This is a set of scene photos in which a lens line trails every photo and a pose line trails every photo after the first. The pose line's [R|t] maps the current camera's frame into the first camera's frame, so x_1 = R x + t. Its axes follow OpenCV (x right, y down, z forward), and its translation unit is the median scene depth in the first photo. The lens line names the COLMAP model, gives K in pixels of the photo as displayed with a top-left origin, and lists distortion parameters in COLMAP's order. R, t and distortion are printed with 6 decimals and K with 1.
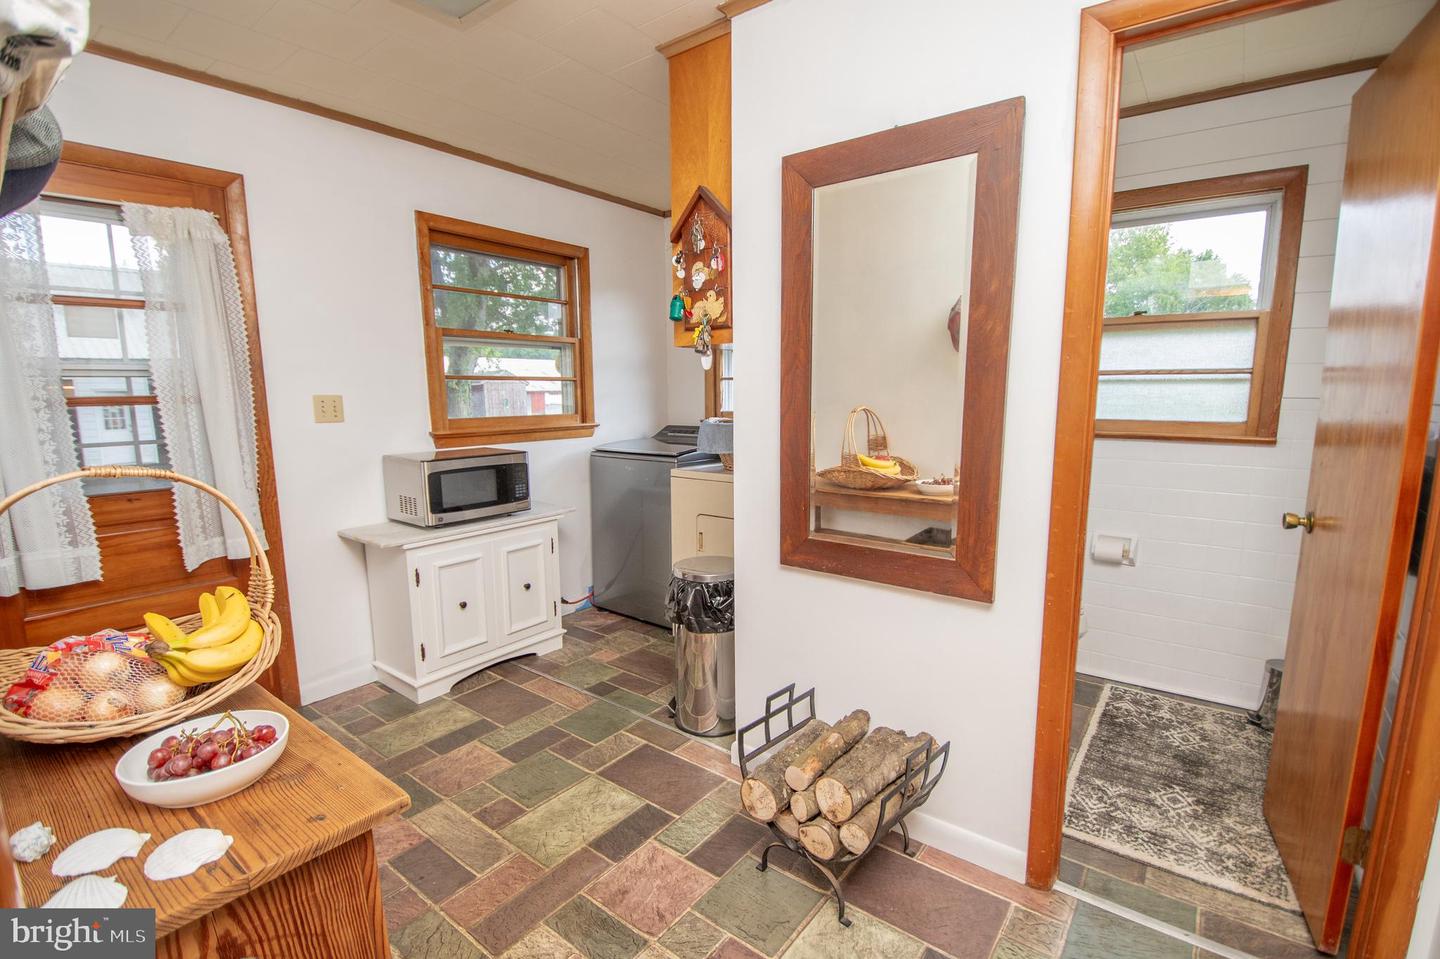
lens RADIAL K [[655.1, 0, 729.1], [0, 655.1, 489.1], [0, 0, 1]] dist [0.018210, -0.027681]
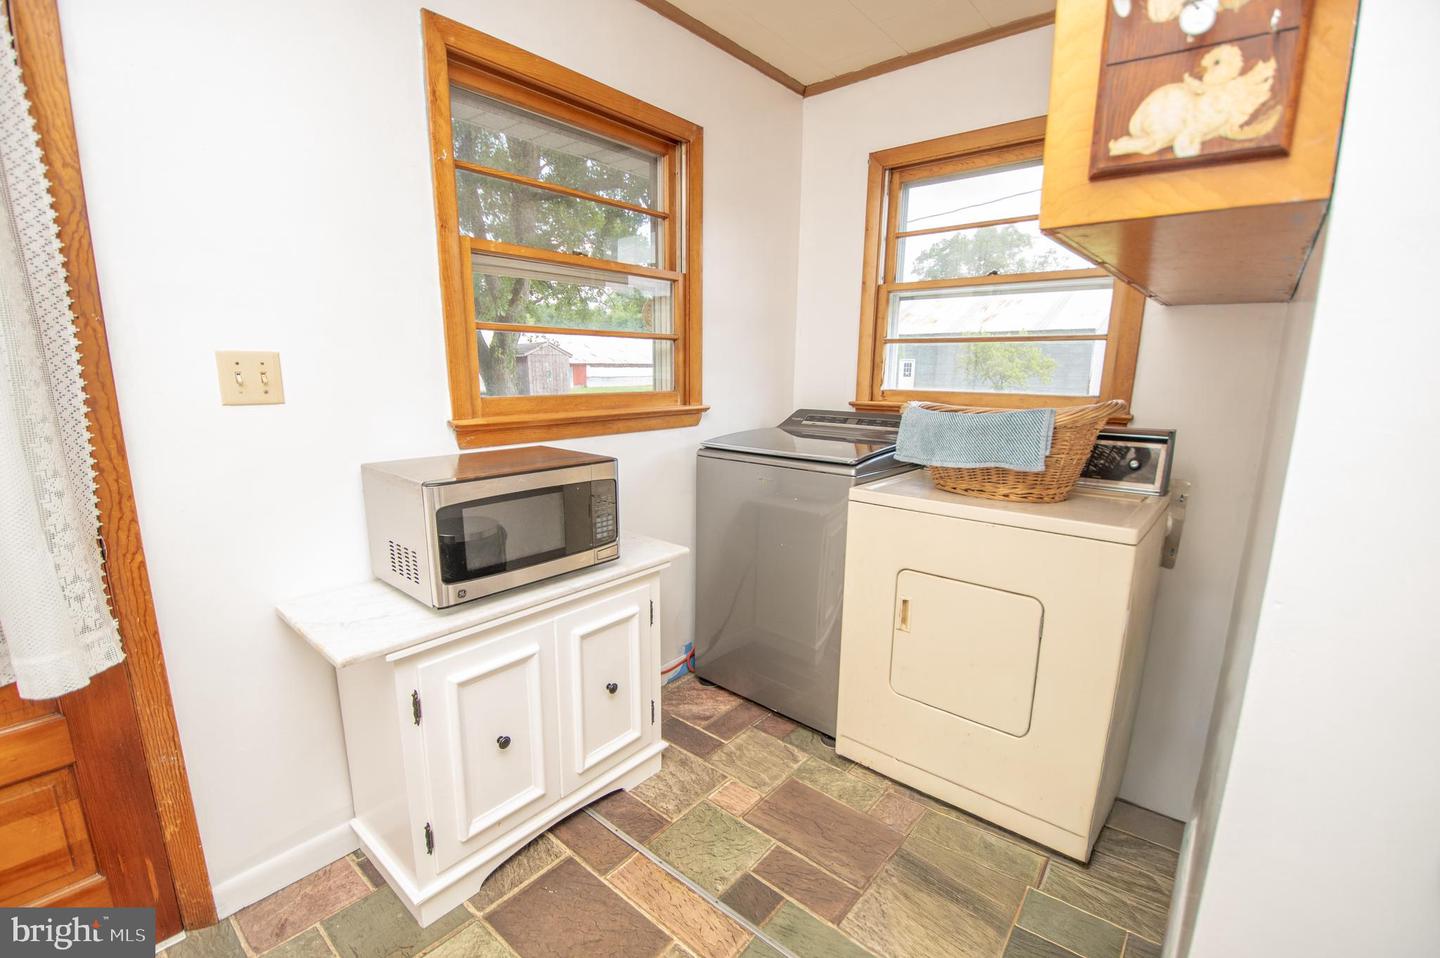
lens RADIAL K [[617.0, 0, 727.4], [0, 617.0, 487.1], [0, 0, 1]] dist [0.013296, -0.022608]
pose [[0.998778, 0.023081, -0.043711, -0.173499], [-0.021094, 0.998747, 0.045373, -0.054371], [0.044704, -0.044395, 0.998013, 0.434480]]
